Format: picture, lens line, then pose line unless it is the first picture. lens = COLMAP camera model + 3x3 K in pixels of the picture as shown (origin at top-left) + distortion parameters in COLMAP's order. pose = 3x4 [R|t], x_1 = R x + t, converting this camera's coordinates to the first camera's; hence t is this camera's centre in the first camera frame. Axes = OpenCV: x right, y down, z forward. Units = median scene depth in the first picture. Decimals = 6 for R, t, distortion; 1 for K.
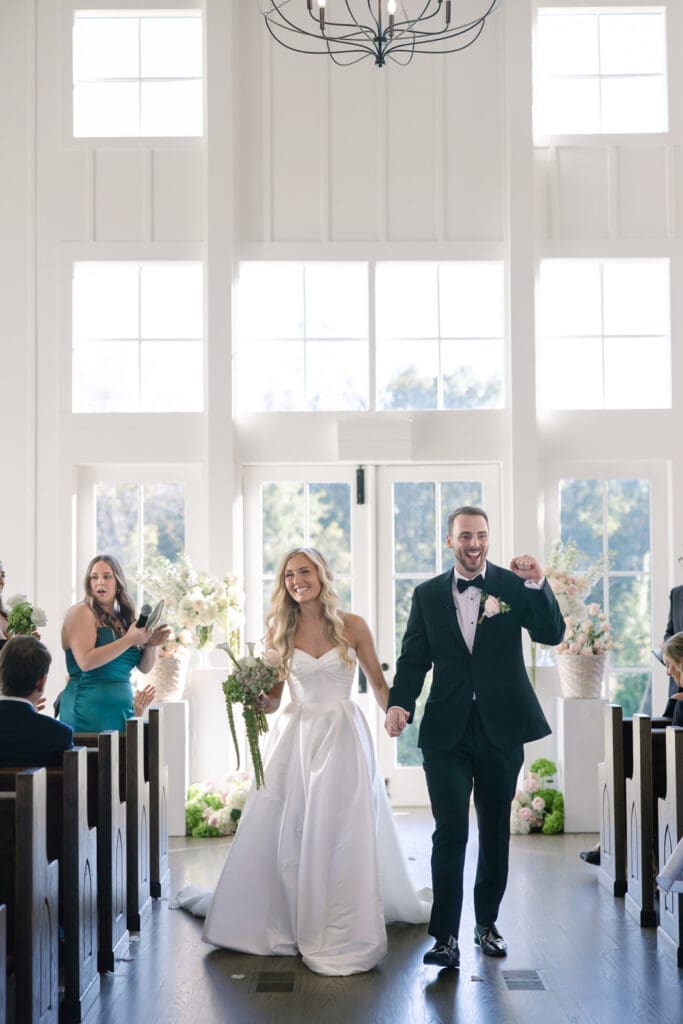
lens RADIAL K [[1573.2, 0, 341.5], [0, 1573.2, 512.0], [0, 0, 1]] dist [-0.003009, -0.003168]
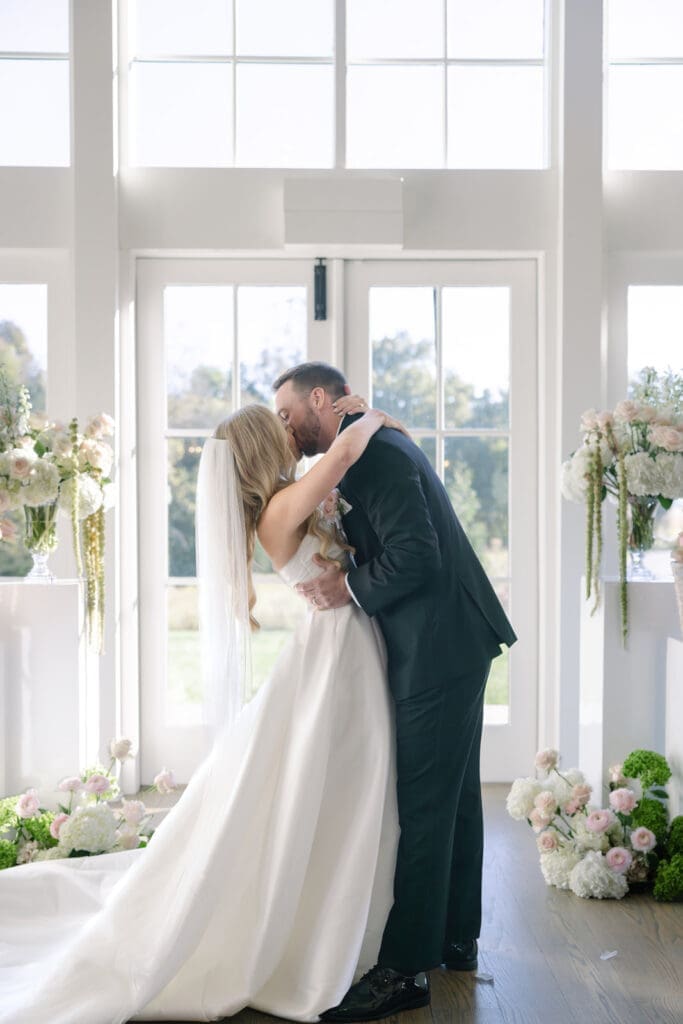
lens RADIAL K [[1573.2, 0, 341.5], [0, 1573.2, 512.0], [0, 0, 1]] dist [-0.003009, -0.003168]
pose [[0.999762, 0.005412, 0.021129, 0.009250], [-0.006952, 0.997270, 0.073517, 0.031873], [-0.020673, -0.073646, 0.997070, 0.431880]]
